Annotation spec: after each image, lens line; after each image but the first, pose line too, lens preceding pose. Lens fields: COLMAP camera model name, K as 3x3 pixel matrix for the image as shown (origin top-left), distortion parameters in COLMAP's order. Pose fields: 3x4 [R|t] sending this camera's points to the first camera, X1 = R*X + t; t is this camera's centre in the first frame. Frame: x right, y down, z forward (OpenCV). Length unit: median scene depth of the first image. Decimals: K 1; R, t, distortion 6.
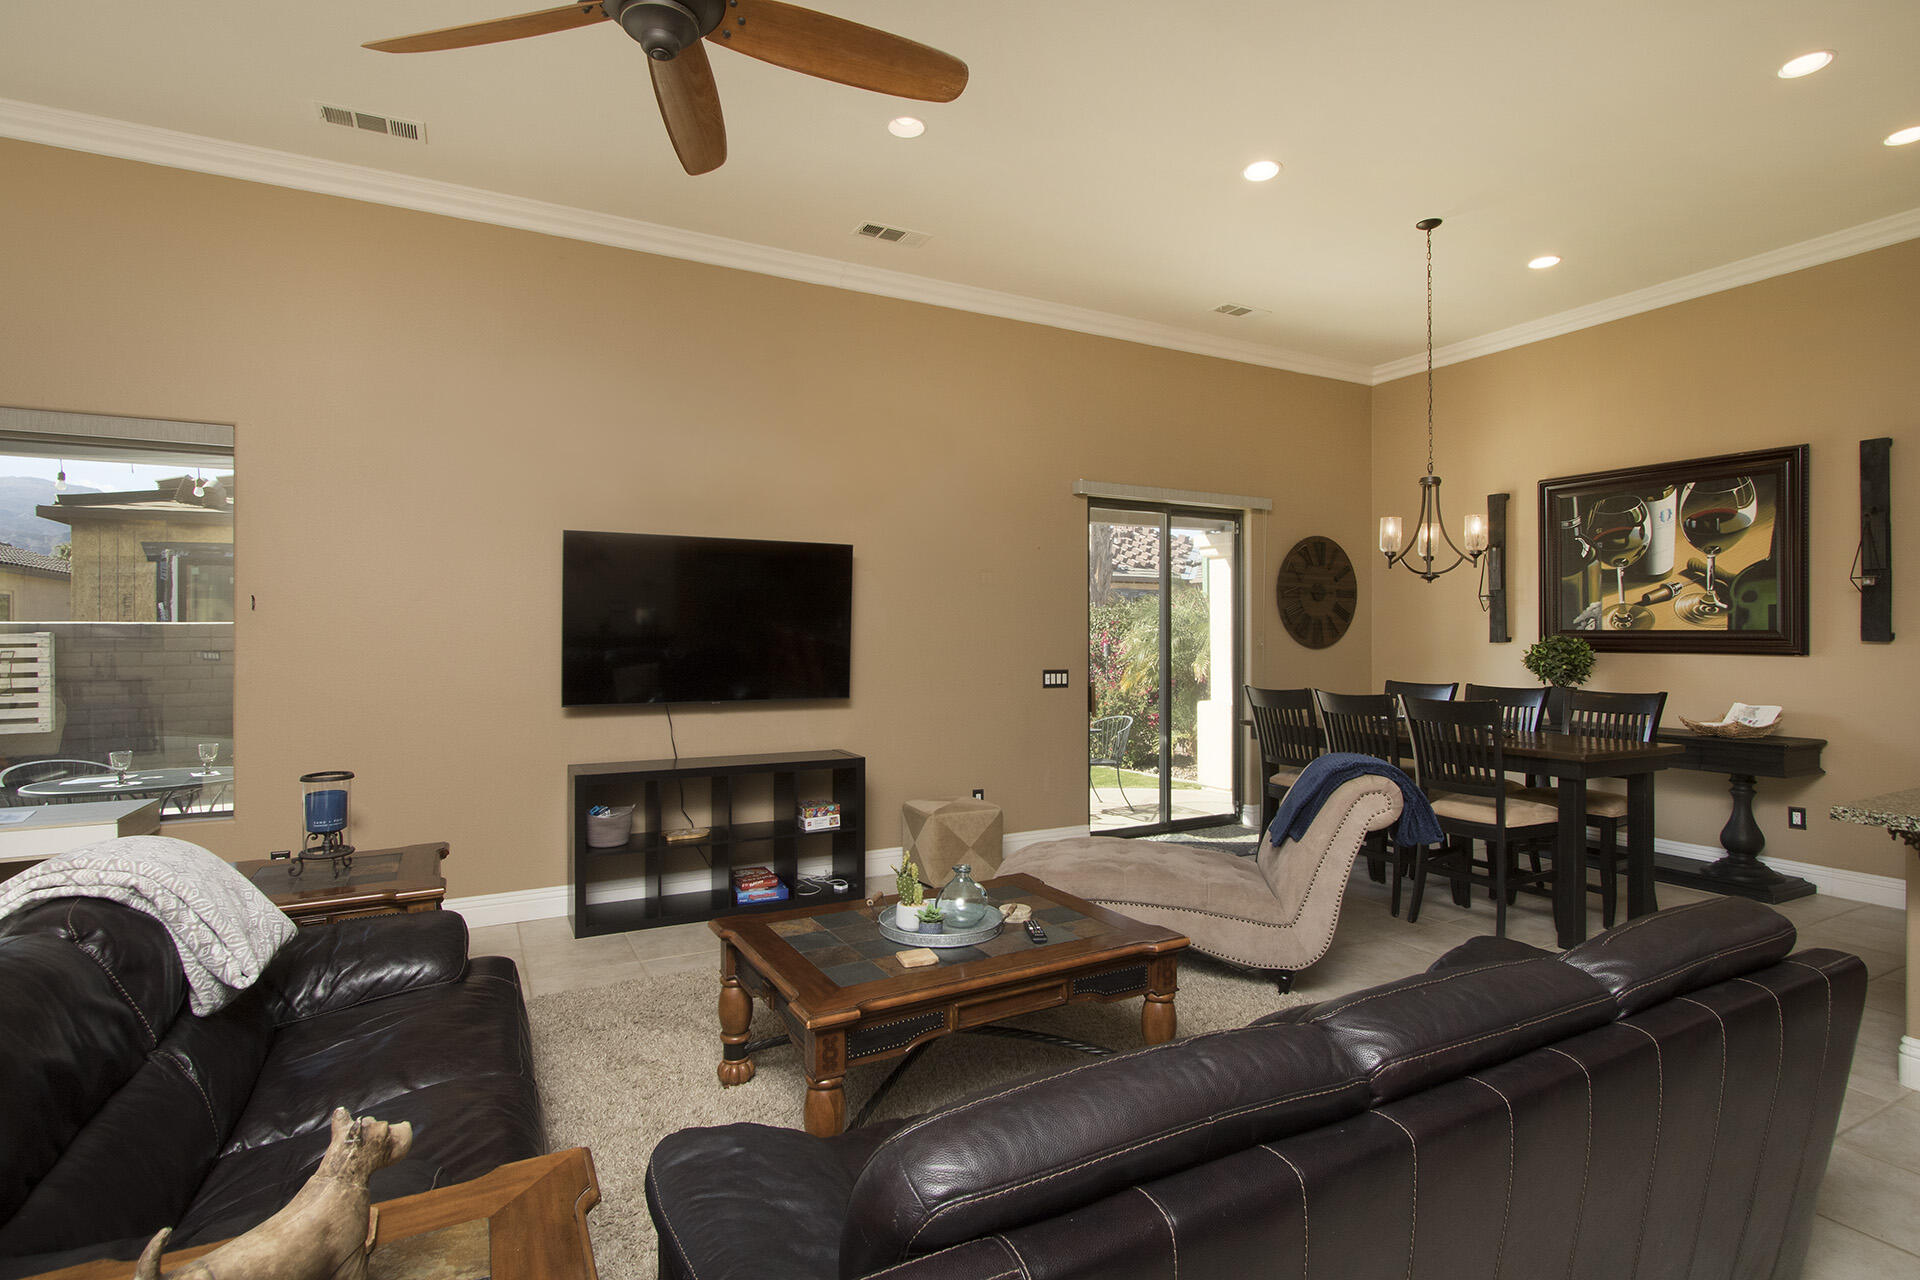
lens RADIAL K [[941.9, 0, 957.6], [0, 941.9, 630.3], [0, 0, 1]] dist [-0.009944, 0.001037]
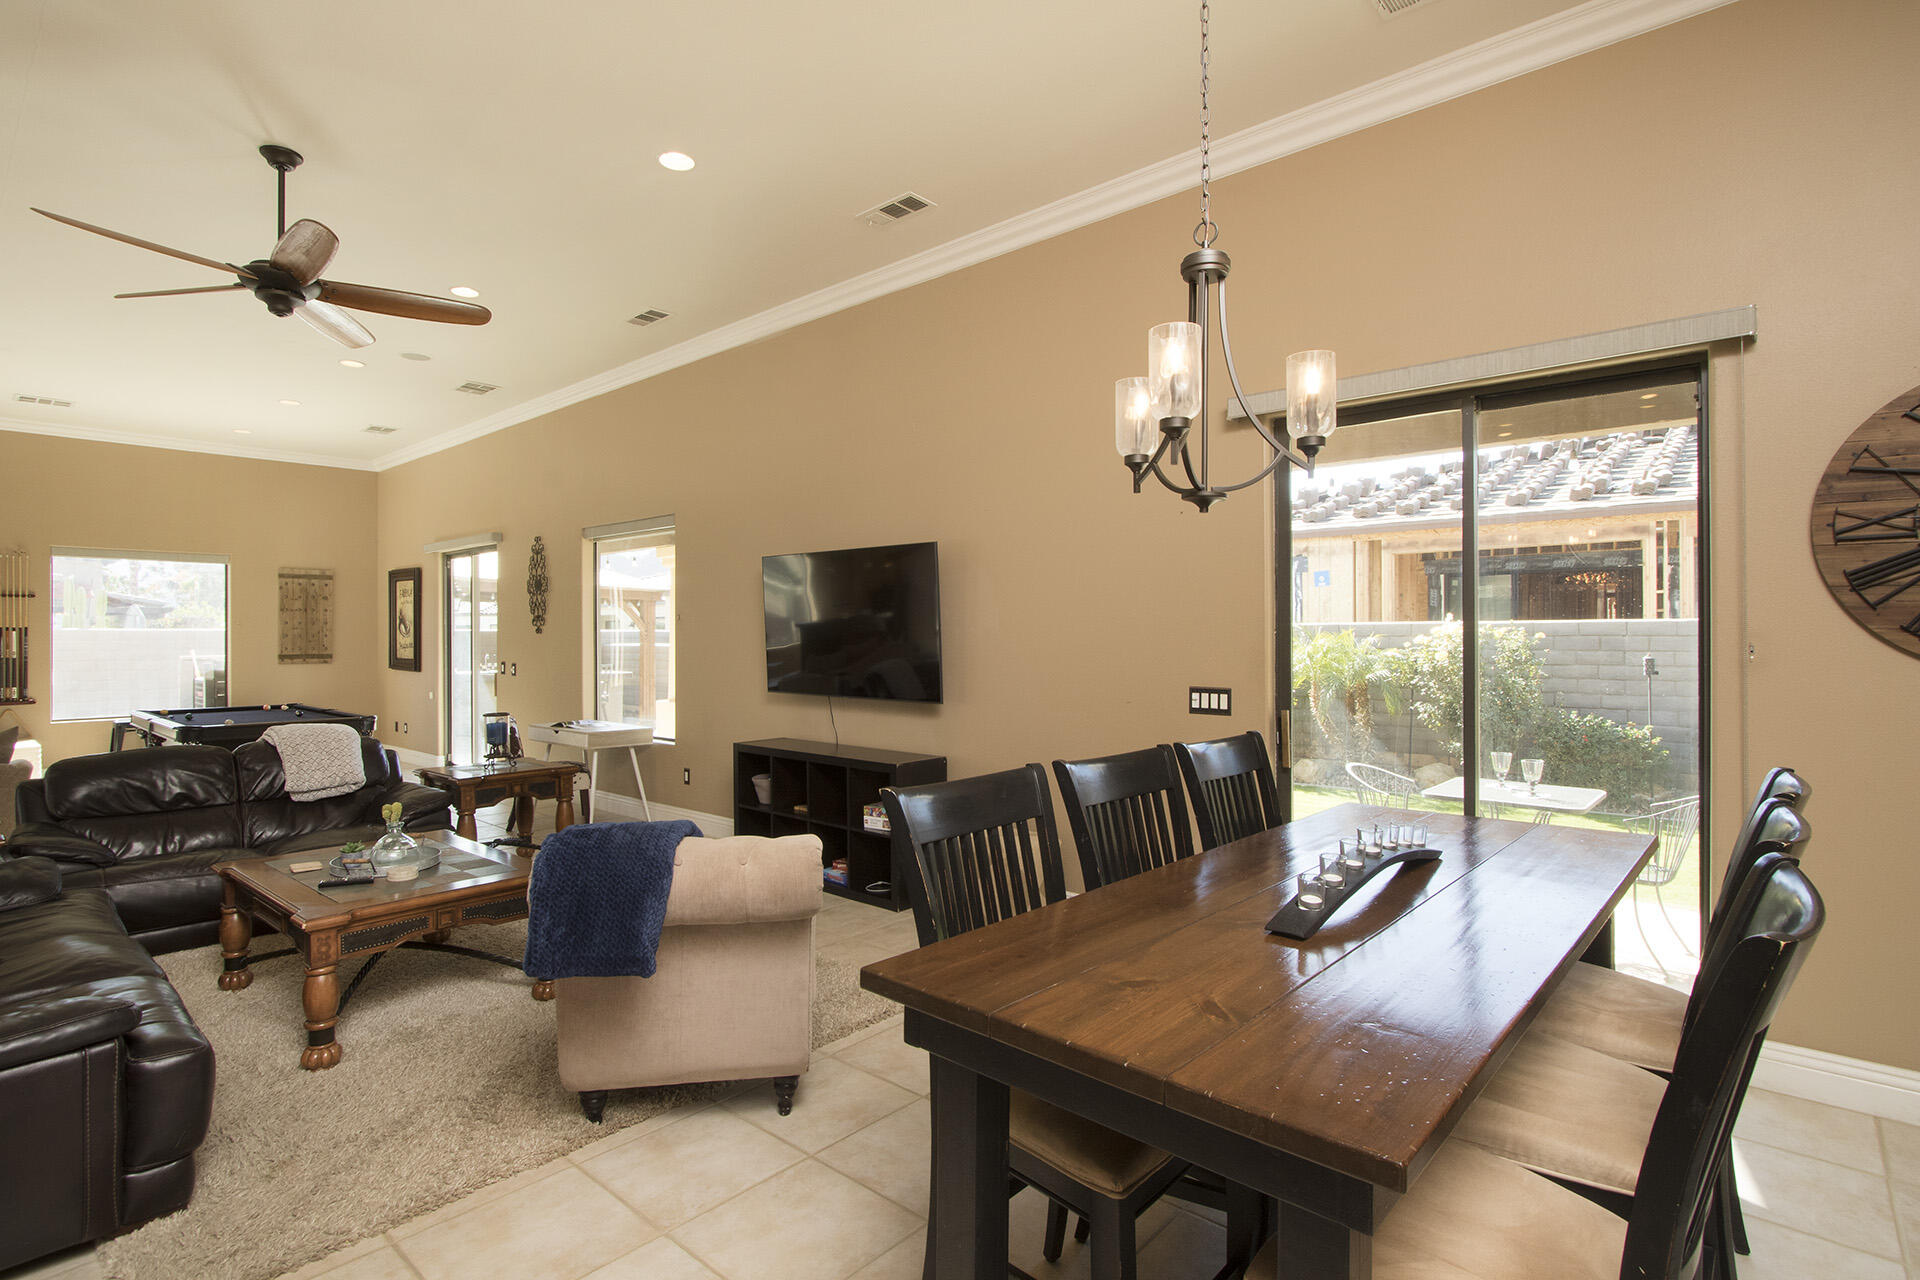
lens RADIAL K [[941.9, 0, 955.9], [0, 941.9, 631.6], [0, 0, 1]] dist [-0.009944, 0.001037]
pose [[0.347863, -0.005180, -0.937531, 0.721518], [0.006608, 0.999973, -0.003073, 0.002804], [0.937522, -0.005127, 0.347888, 0.636787]]
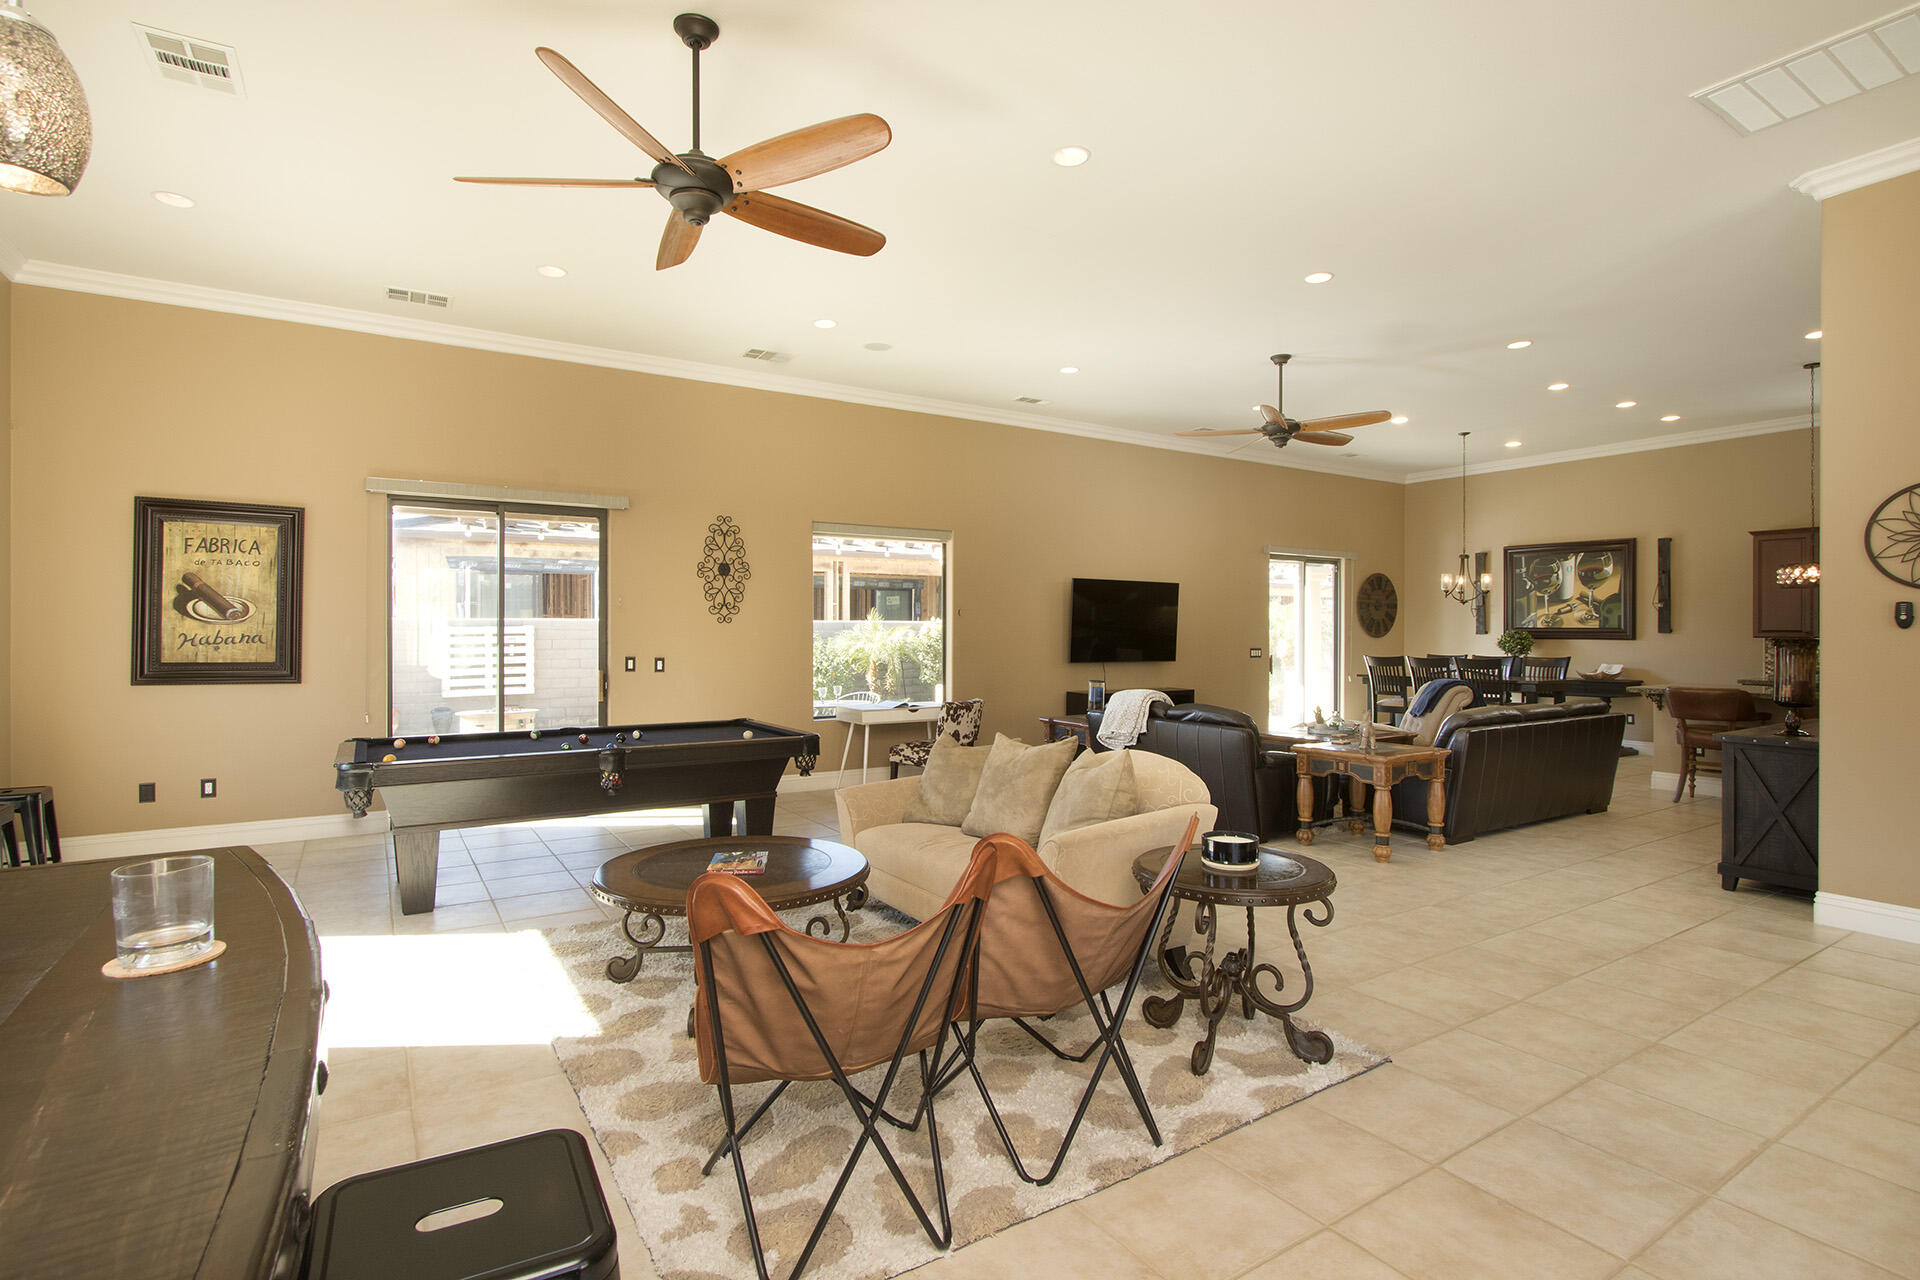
lens RADIAL K [[941.9, 0, 956.1], [0, 941.9, 626.1], [0, 0, 1]] dist [-0.009944, 0.001037]
pose [[0.996780, 0.003176, 0.080117, -0.665018], [-0.003225, 0.999995, 0.000481, -0.000240], [-0.080115, -0.000738, 0.996785, -0.834451]]
